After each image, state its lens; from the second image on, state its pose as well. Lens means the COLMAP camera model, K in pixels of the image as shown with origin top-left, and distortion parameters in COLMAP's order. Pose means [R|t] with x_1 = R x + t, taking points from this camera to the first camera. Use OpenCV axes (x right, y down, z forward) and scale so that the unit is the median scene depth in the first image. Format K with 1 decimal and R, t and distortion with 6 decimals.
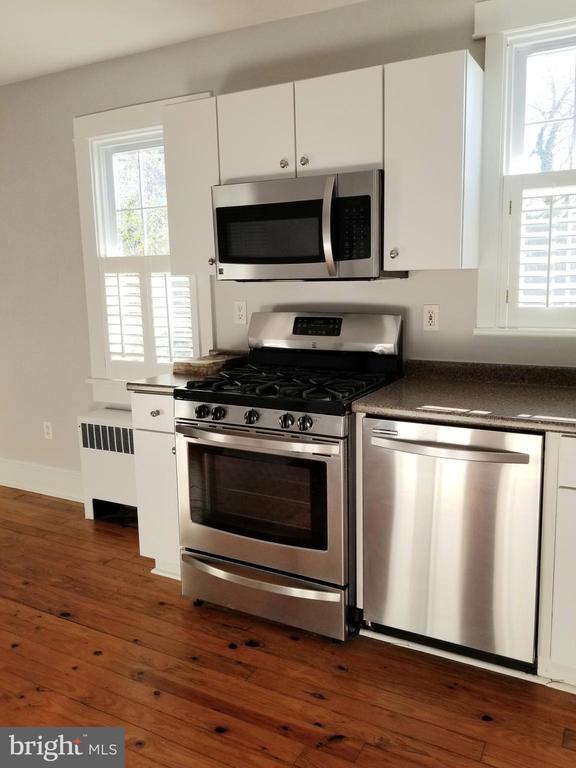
lens RADIAL K [[602.5, 0, 299.4], [0, 602.5, 368.4], [0, 0, 1]] dist [0.062926, -0.098929]
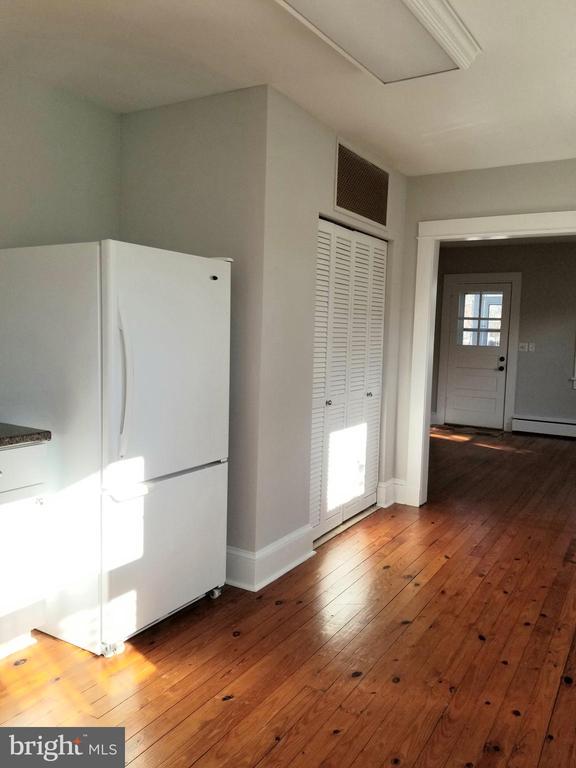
lens RADIAL K [[602.5, 0, 299.4], [0, 602.5, 368.4], [0, 0, 1]] dist [0.062926, -0.098929]
pose [[-0.032011, 0.077032, -0.996515, 0.540136], [-0.165736, 0.982814, 0.081297, -0.077876], [0.985651, 0.167761, -0.018694, 0.539646]]
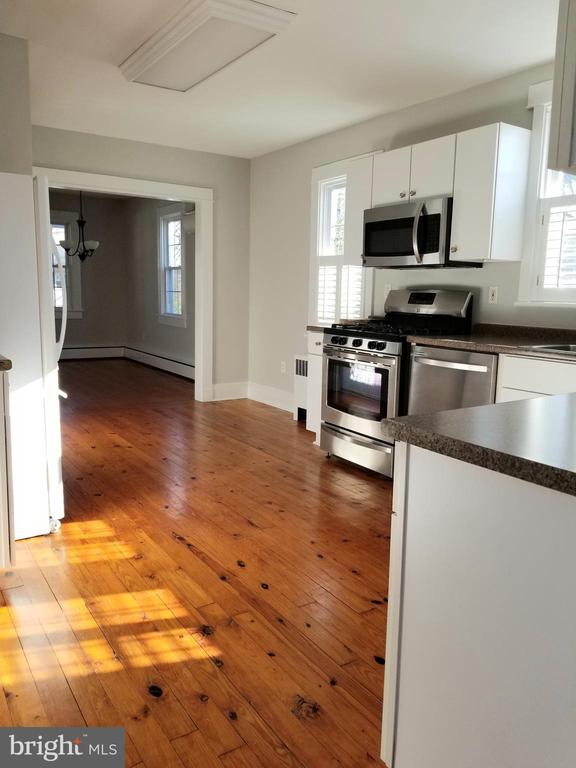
lens RADIAL K [[578.3, 0, 307.7], [0, 578.3, 381.6], [0, 0, 1]] dist [0.003362, -0.069554]
pose [[0.890418, 0.102641, -0.443419, 0.504051], [-0.100530, 0.994530, 0.028337, 0.145586], [0.443902, 0.019345, 0.895866, -0.507268]]
